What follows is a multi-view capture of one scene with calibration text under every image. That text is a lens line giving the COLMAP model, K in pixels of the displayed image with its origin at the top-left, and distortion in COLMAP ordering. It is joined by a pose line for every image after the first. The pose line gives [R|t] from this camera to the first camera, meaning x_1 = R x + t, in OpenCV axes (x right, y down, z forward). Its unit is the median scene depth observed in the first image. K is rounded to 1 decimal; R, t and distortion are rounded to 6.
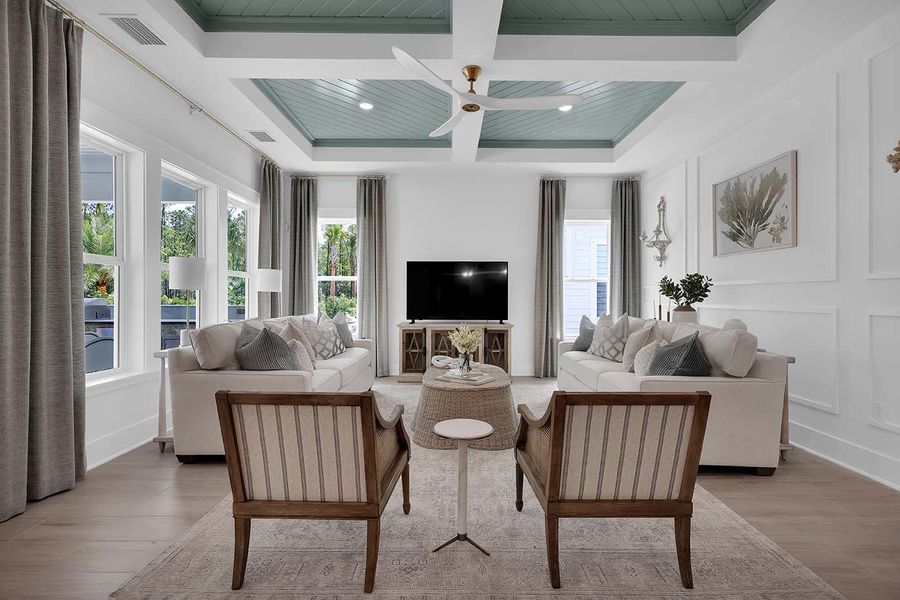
lens RADIAL K [[417.4, 0, 455.1], [0, 417.4, 295.9], [0, 0, 1]] dist [0.000980, -0.000538]
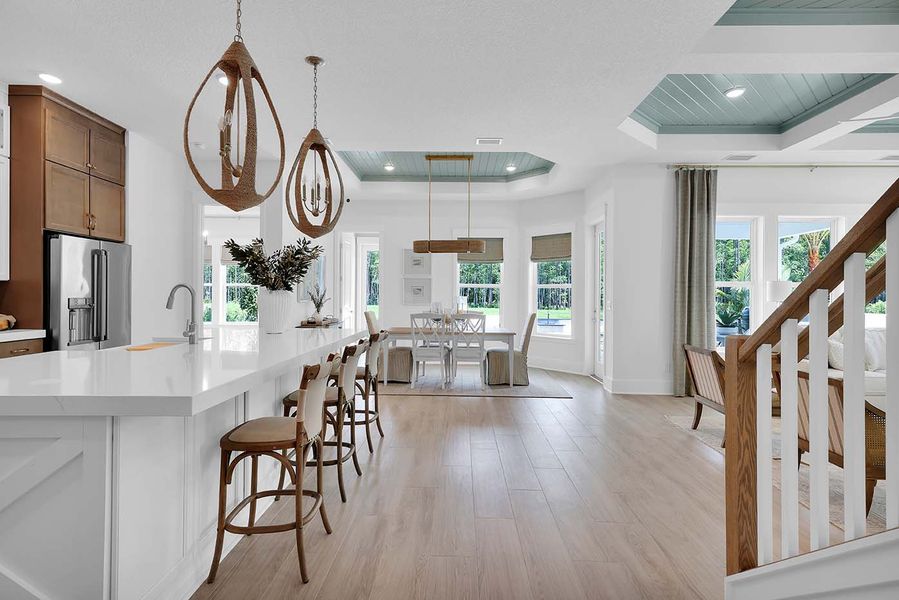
lens RADIAL K [[436.3, 0, 452.5], [0, 436.3, 296.3], [0, 0, 1]] dist [0.001434, -0.001711]
pose [[-0.025044, -0.007015, -0.999662, 0.810011], [-0.007515, 0.999948, -0.006829, -0.011387], [0.999658, 0.007342, -0.025096, -0.132878]]
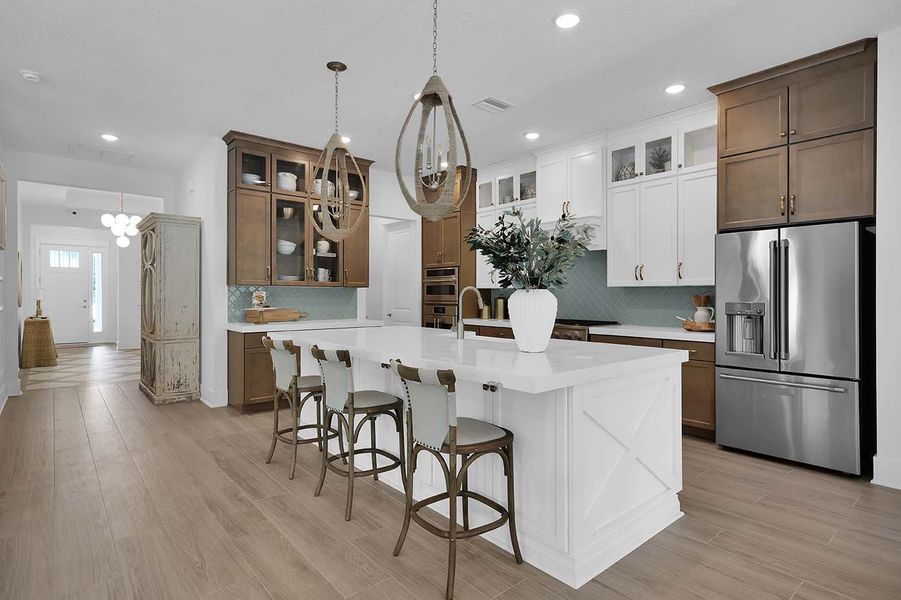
lens RADIAL K [[465.4, 0, 447.1], [0, 465.4, 296.1], [0, 0, 1]] dist [0.001044, -0.001222]
pose [[-0.641693, -0.007645, 0.766923, -0.468607], [-0.008116, 0.999962, 0.003177, -0.020246], [-0.766918, -0.004186, -0.641731, -0.007463]]
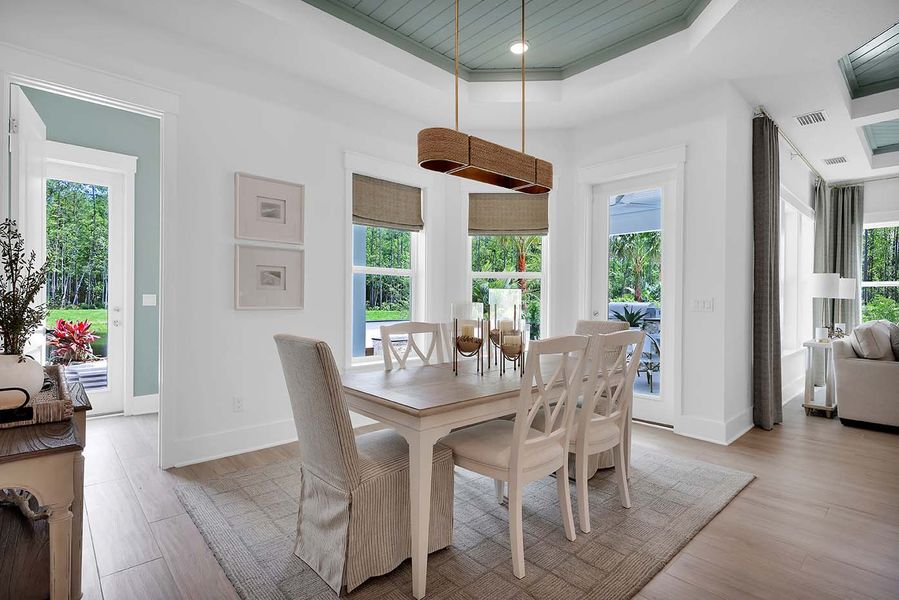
lens RADIAL K [[436.3, 0, 443.7], [0, 436.3, 302.9], [0, 0, 1]] dist [0.001434, -0.001711]
pose [[0.666848, 0.007877, -0.745152, -0.338870], [-0.003388, 0.999966, 0.007539, -0.003536], [0.745186, -0.002503, 0.666852, -0.678335]]
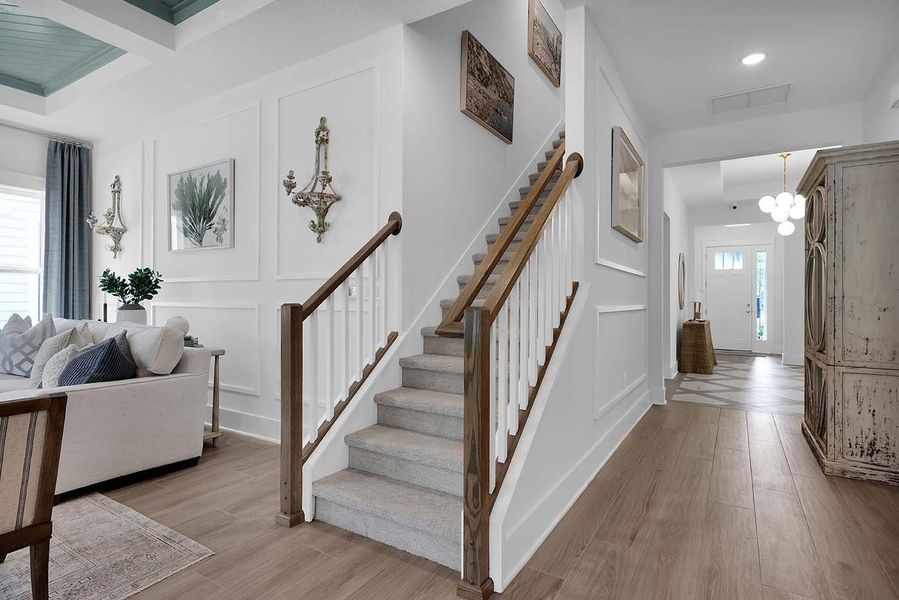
lens RADIAL K [[464.4, 0, 447.9], [0, 464.4, 297.0], [0, 0, 1]] dist [0.001044, -0.001222]
pose [[0.531658, 0.004822, 0.846945, 0.076397], [-0.006661, 0.999977, -0.001511, 0.006927], [-0.846933, -0.004838, 0.531678, -0.097695]]
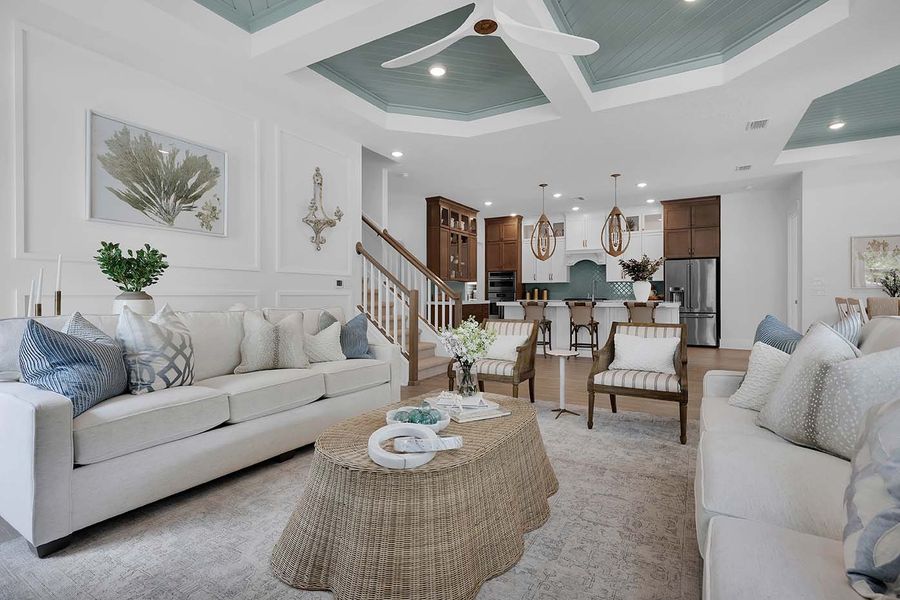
lens RADIAL K [[422.9, 0, 443.2], [0, 422.9, 296.0], [0, 0, 1]] dist [-0.004350, 0.000043]
pose [[-0.855750, -0.004031, 0.517374, -0.239585], [-0.002185, 0.999989, 0.004177, 0.029012], [-0.517385, 0.002444, -0.855749, 1.413191]]
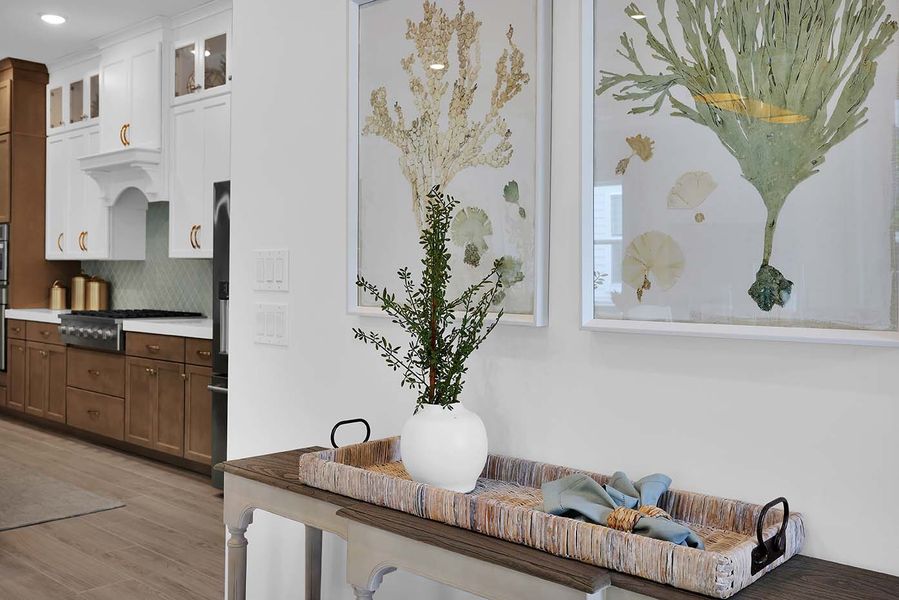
lens RADIAL K [[836.2, 0, 437.6], [0, 836.2, 278.1], [0, 0, 1]] dist [0.010526, 0.000000]
pose [[-0.735850, -0.013265, 0.677015, -1.112982], [-0.016356, 0.999865, 0.001813, -0.020481], [-0.676947, -0.009739, -0.735967, -0.381432]]
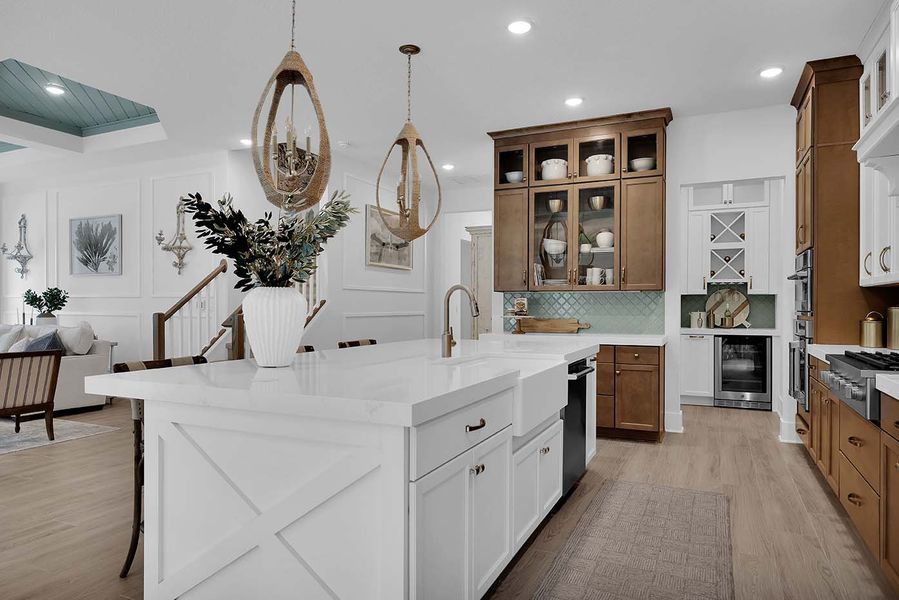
lens RADIAL K [[564.2, 0, 449.9], [0, 564.2, 308.4], [0, 0, 1]] dist [0.001965, -0.004086]
pose [[0.425064, -0.006909, 0.905137, -0.514578], [-0.003364, 0.999952, 0.009212, -0.011359], [-0.905157, -0.006961, 0.425020, -0.897831]]
